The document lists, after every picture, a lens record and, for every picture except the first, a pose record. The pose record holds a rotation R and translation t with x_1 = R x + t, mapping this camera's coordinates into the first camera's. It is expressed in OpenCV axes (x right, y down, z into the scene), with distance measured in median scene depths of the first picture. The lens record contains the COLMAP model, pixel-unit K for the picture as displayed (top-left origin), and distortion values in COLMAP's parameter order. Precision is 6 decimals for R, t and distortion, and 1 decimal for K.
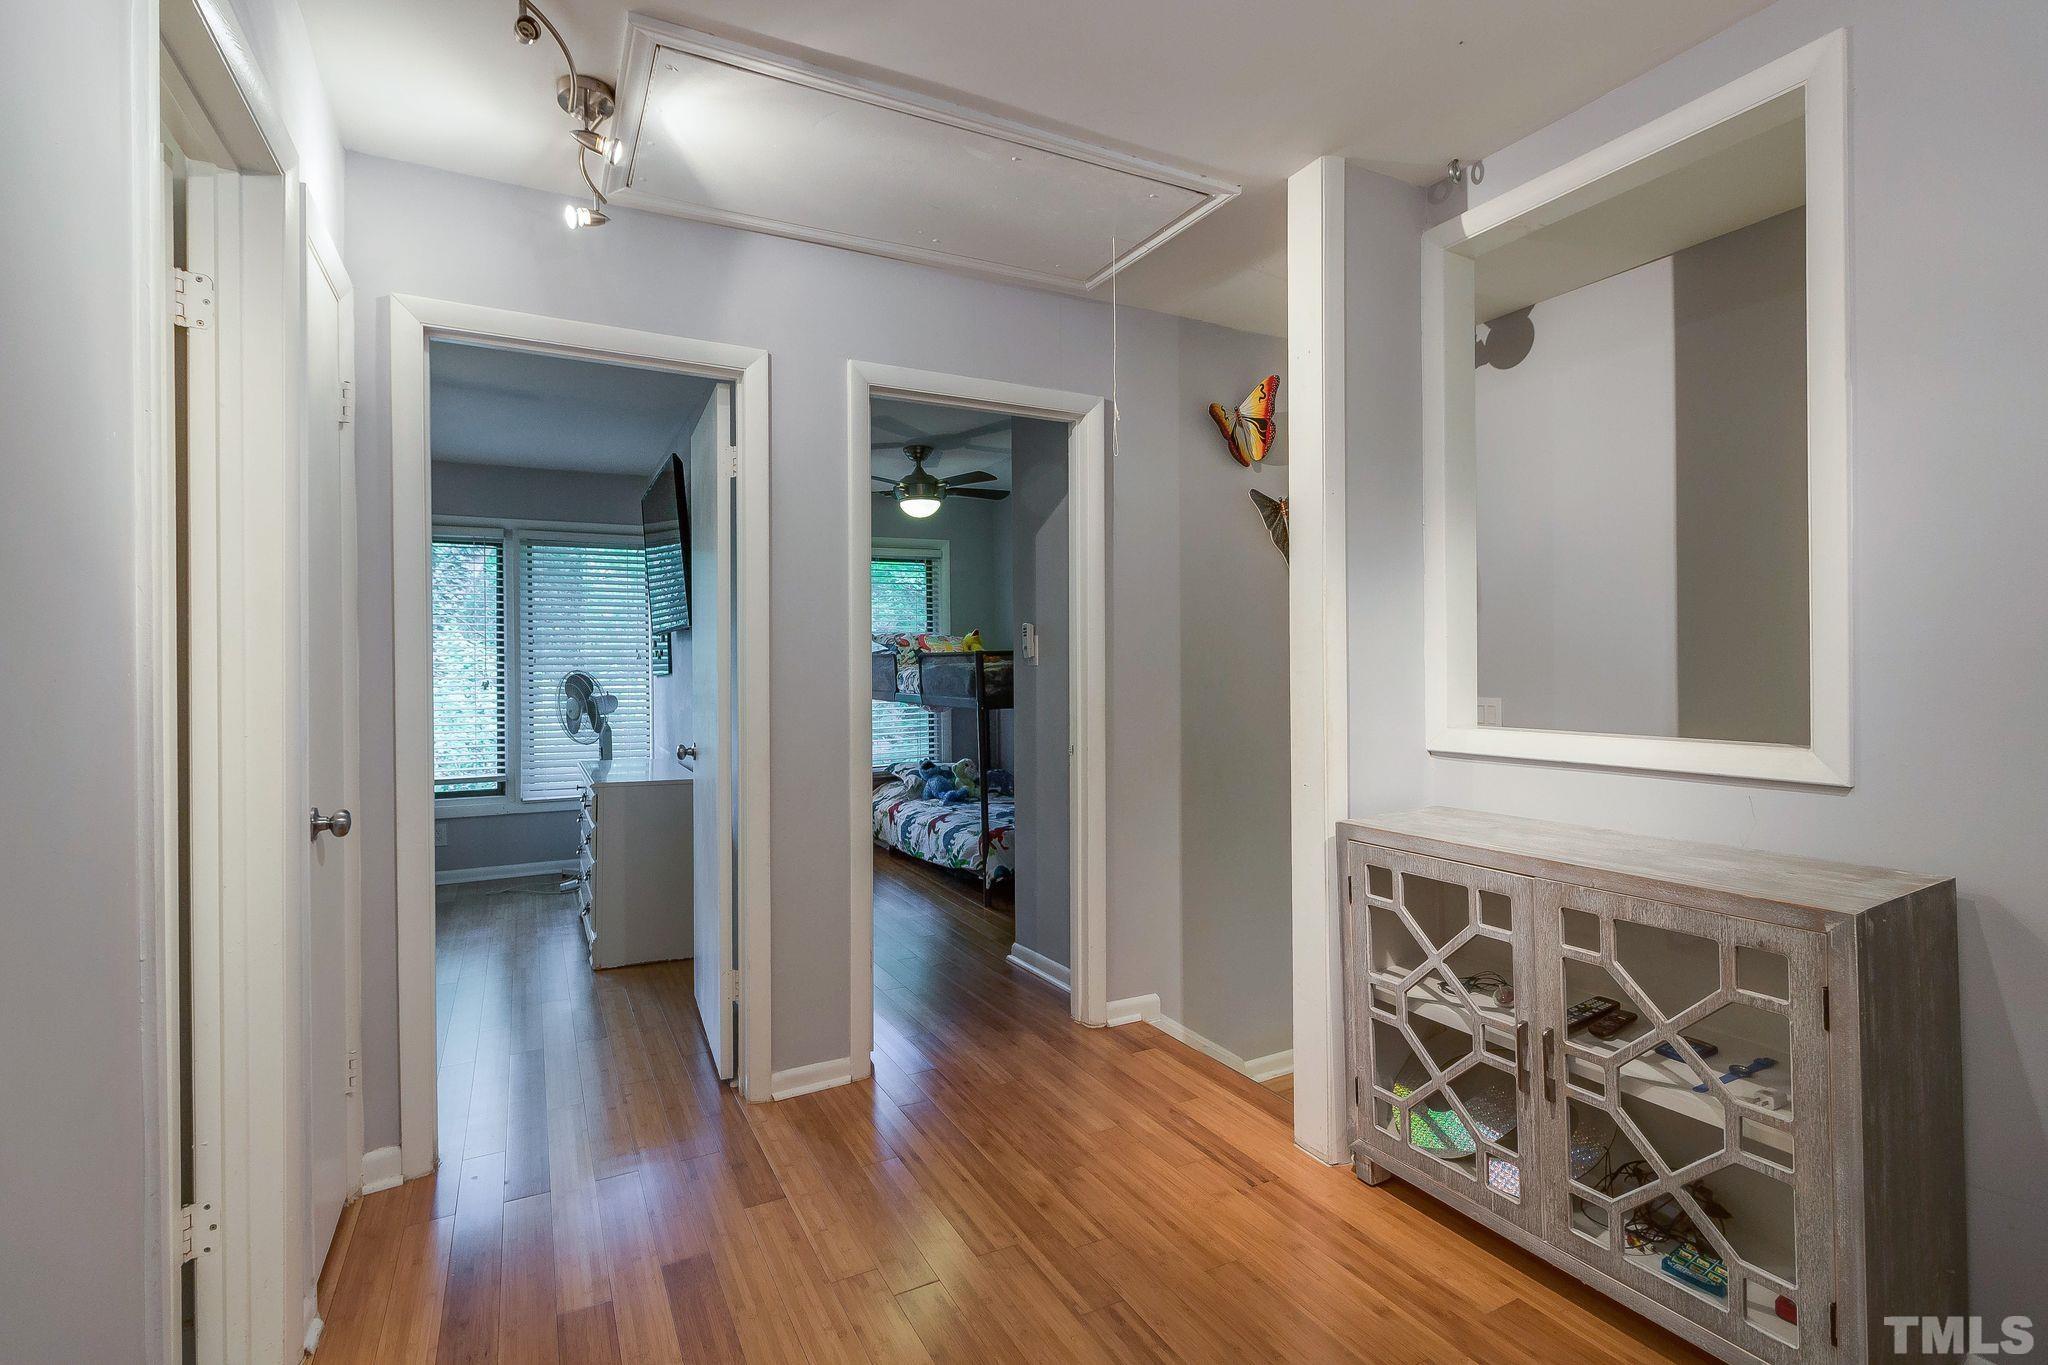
lens RADIAL K [[961.6, 0, 1011.9], [0, 961.6, 671.2], [0, 0, 1]] dist [0.005392, 0.000029]
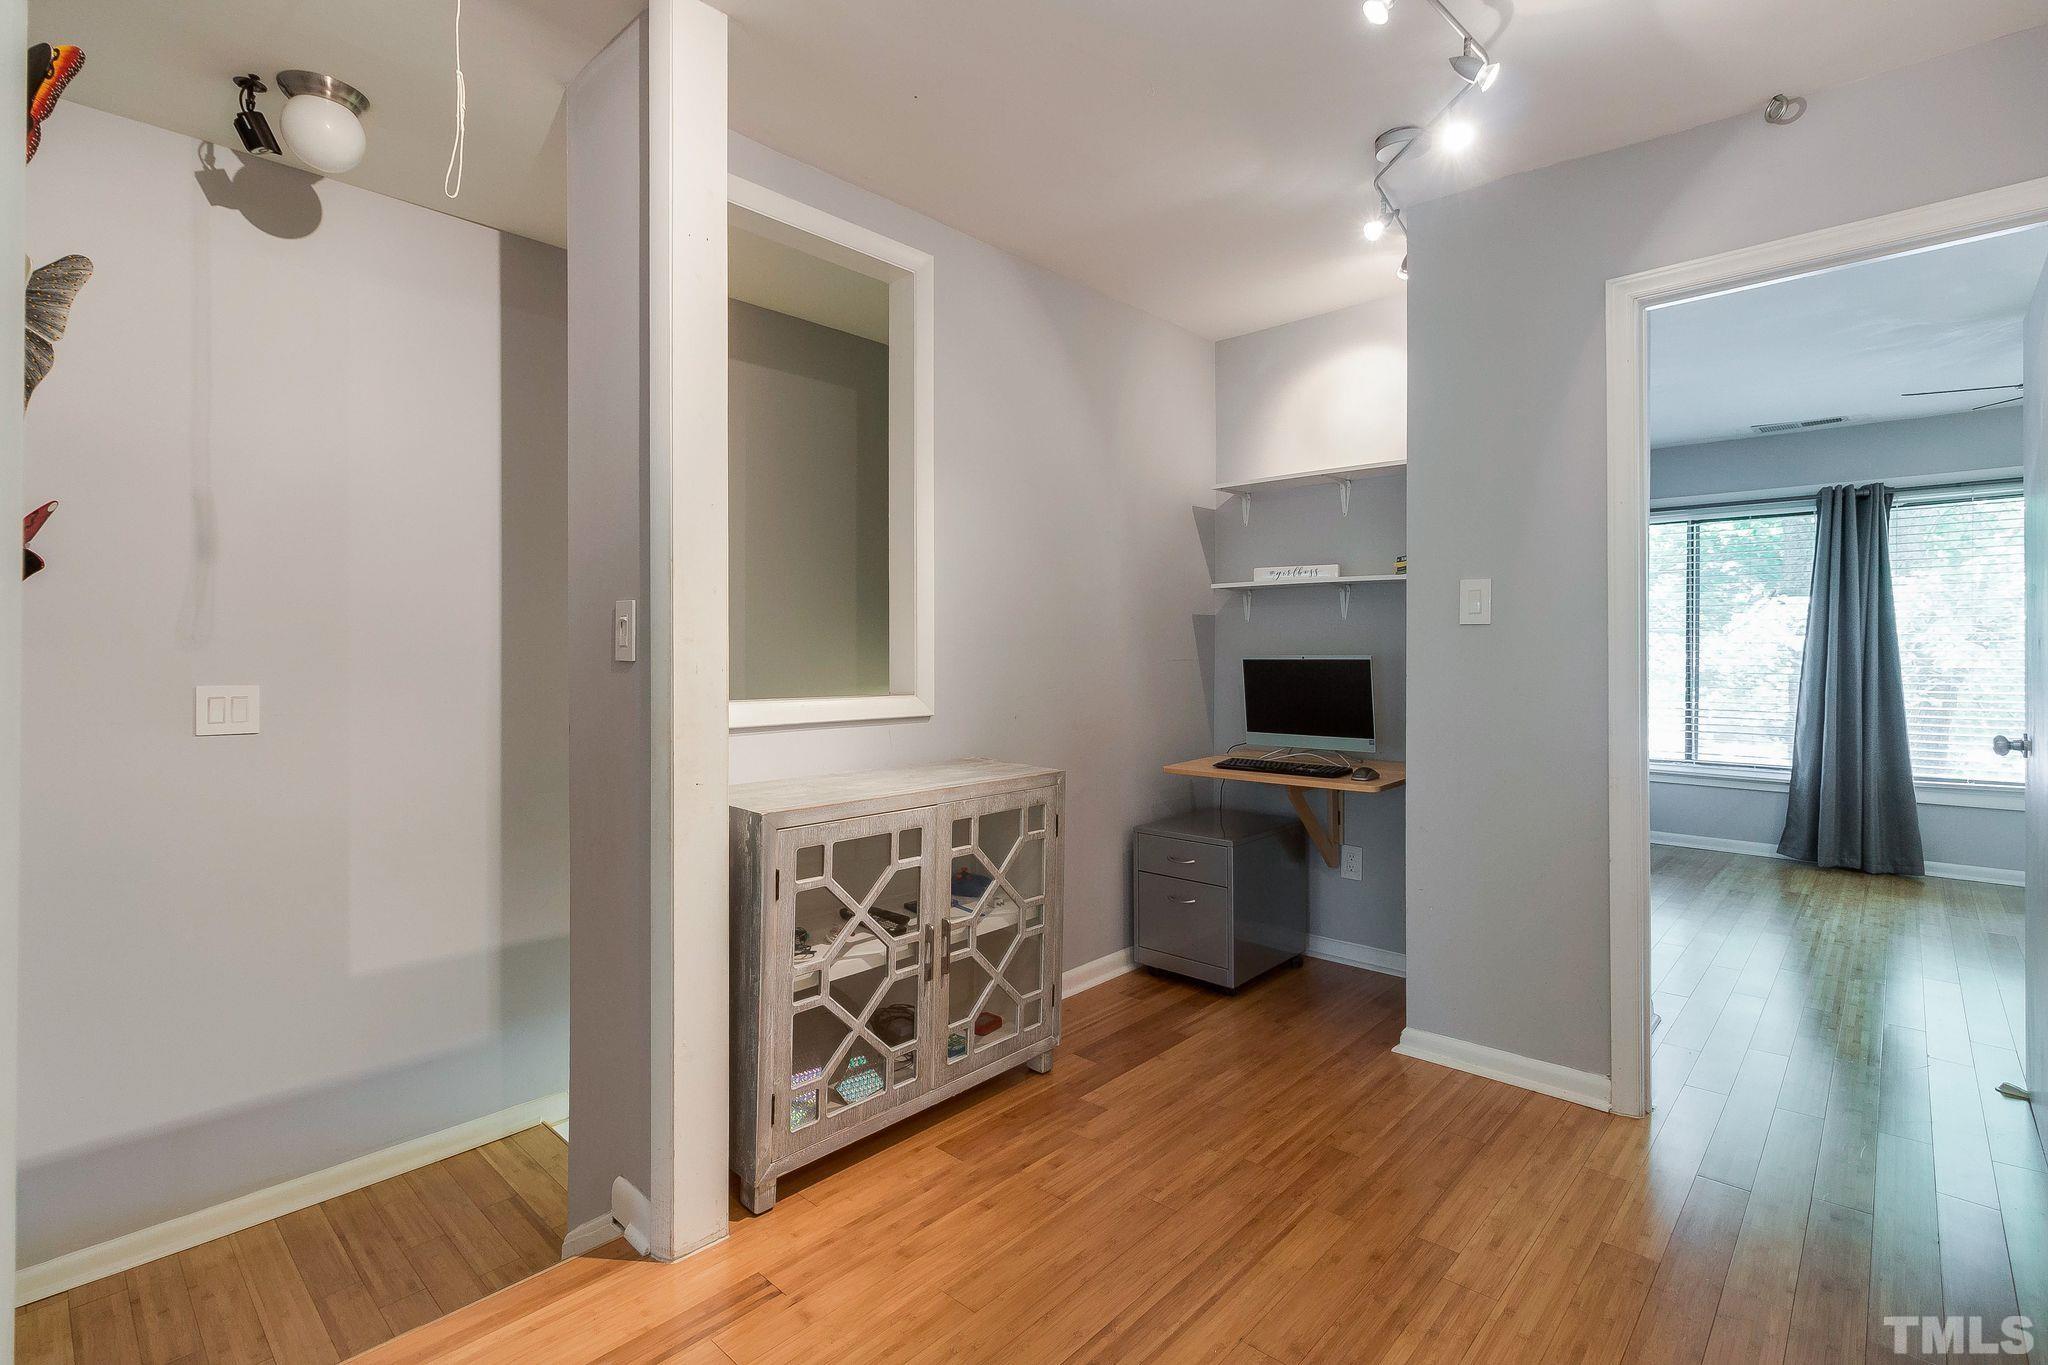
lens RADIAL K [[961.6, 0, 1011.9], [0, 961.6, 662.1], [0, 0, 1]] dist [0.005392, 0.000029]
pose [[-0.337586, 0.000437, 0.941294, -0.657142], [0.007039, 0.999973, 0.002060, 0.023208], [-0.941268, 0.007321, -0.337580, 1.284698]]
